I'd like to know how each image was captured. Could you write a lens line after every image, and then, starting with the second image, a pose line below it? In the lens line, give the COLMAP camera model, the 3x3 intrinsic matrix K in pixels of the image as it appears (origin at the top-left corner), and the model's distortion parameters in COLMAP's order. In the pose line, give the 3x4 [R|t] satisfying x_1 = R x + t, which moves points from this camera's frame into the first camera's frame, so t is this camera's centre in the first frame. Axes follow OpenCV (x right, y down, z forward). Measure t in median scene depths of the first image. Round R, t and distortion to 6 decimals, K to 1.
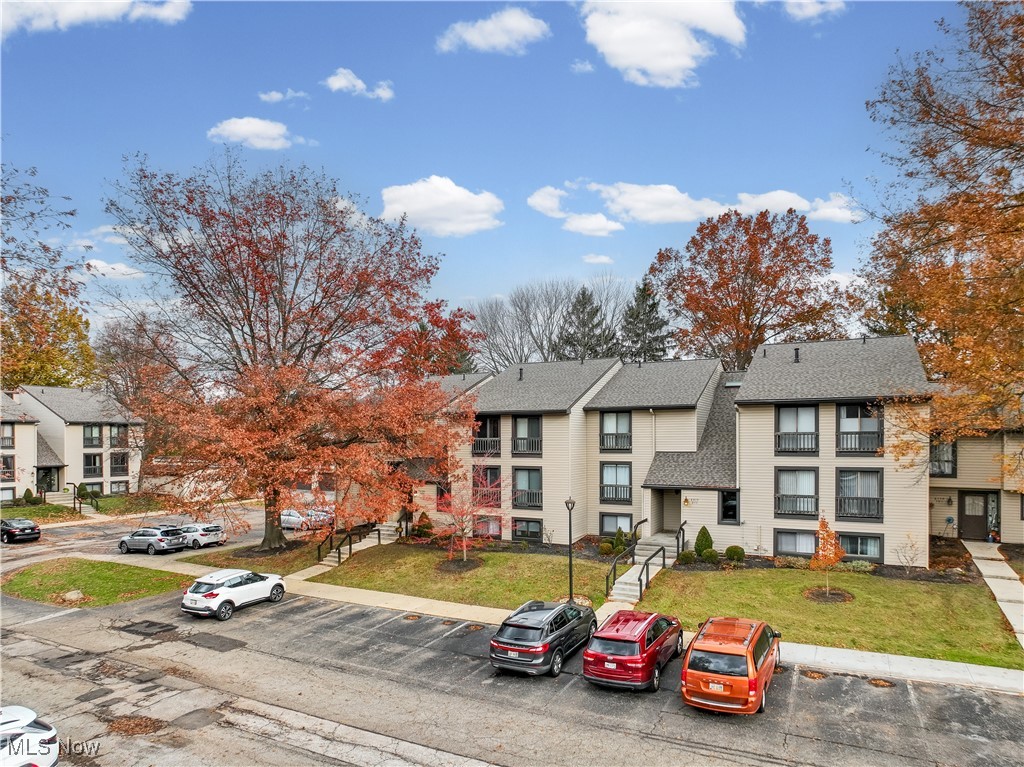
lens RADIAL K [[698.1, 0, 509.5], [0, 698.1, 375.4], [0, 0, 1]] dist [-0.063175, -0.001891]
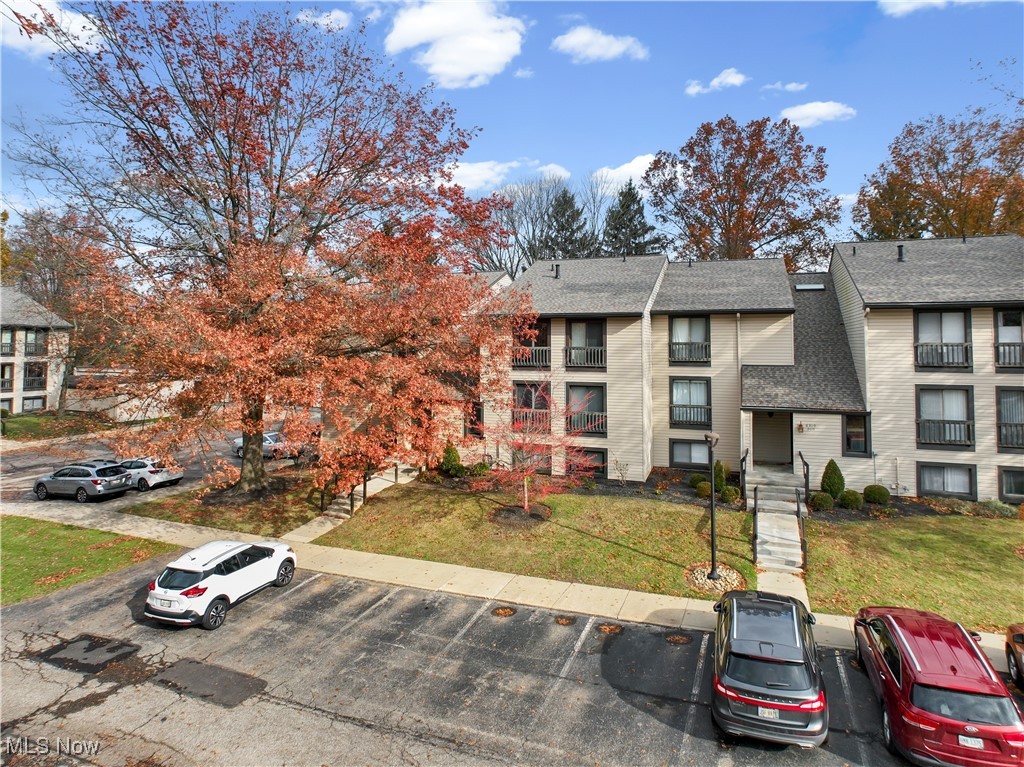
lens RADIAL K [[656.1, 0, 509.6], [0, 656.1, 259.6], [0, 0, 1]] dist [-0.044250, 0.006657]
pose [[0.992489, 0.021526, 0.120428, -0.157278], [-0.016457, 0.998942, -0.042933, 0.020511], [-0.121225, 0.040629, 0.991793, 0.248965]]
